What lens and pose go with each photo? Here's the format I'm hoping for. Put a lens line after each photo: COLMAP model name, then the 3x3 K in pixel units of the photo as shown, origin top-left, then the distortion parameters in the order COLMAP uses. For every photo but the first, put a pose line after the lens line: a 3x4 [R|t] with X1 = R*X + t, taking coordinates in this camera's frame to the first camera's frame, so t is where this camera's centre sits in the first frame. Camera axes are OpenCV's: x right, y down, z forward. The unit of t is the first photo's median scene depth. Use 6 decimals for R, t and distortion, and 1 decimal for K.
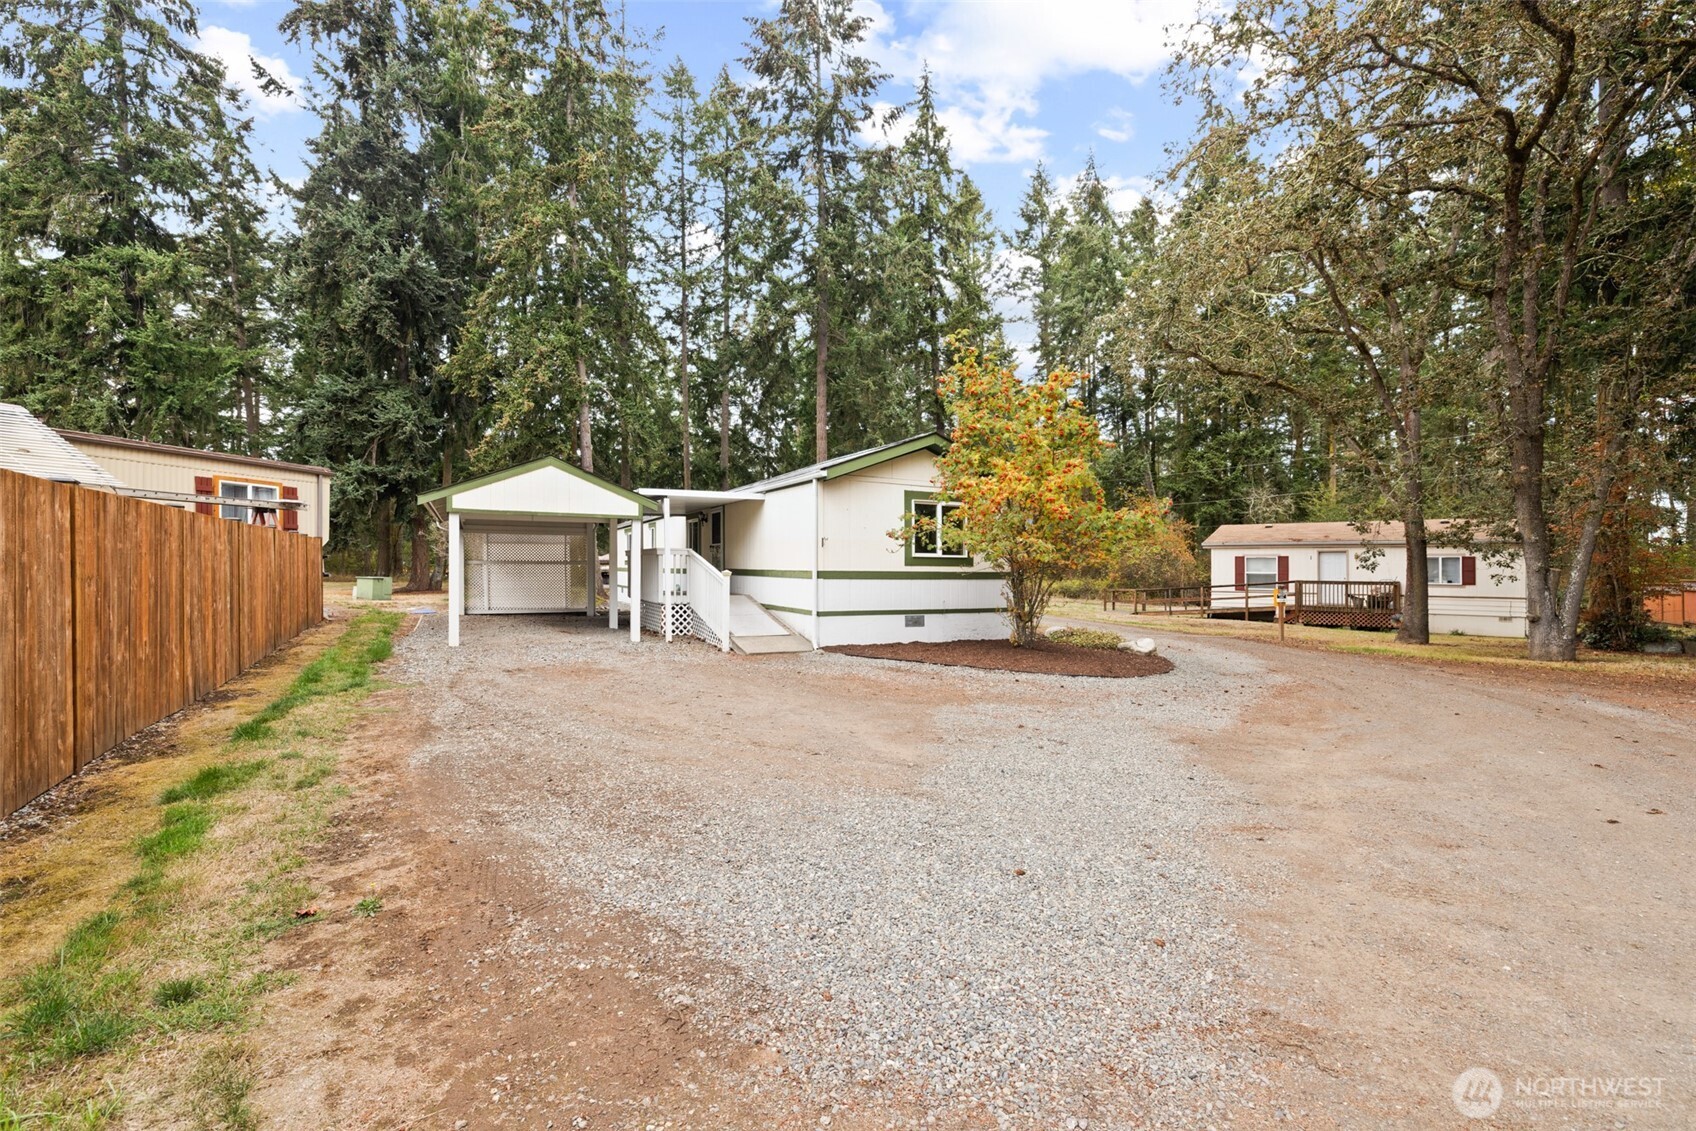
lens RADIAL K [[714.4, 0, 846.6], [0, 714.4, 557.4], [0, 0, 1]] dist [-0.000449, 0.000115]
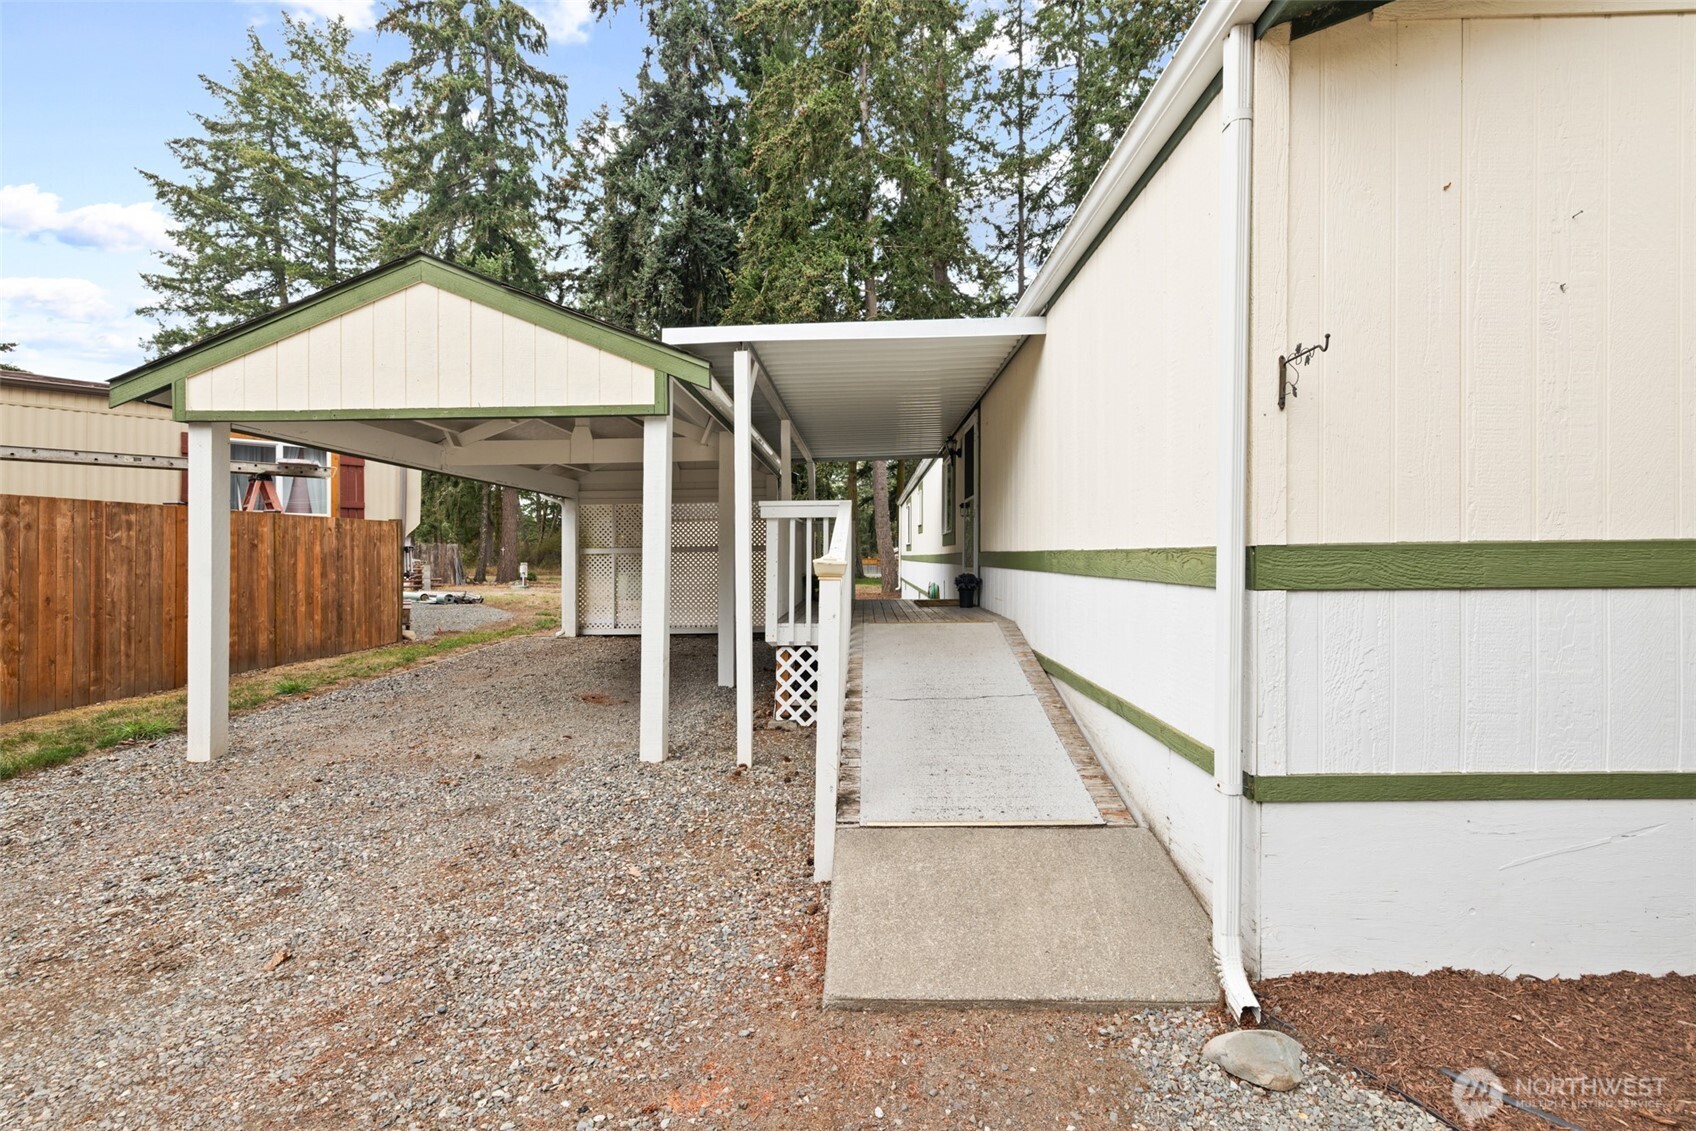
lens RADIAL K [[714.4, 0, 846.6], [0, 714.4, 557.4], [0, 0, 1]] dist [-0.000449, 0.000115]
pose [[0.865466, -0.017684, -0.500656, -0.032985], [0.023555, 0.999708, 0.005407, 0.015682], [0.500414, -0.016472, 0.865630, 0.684383]]
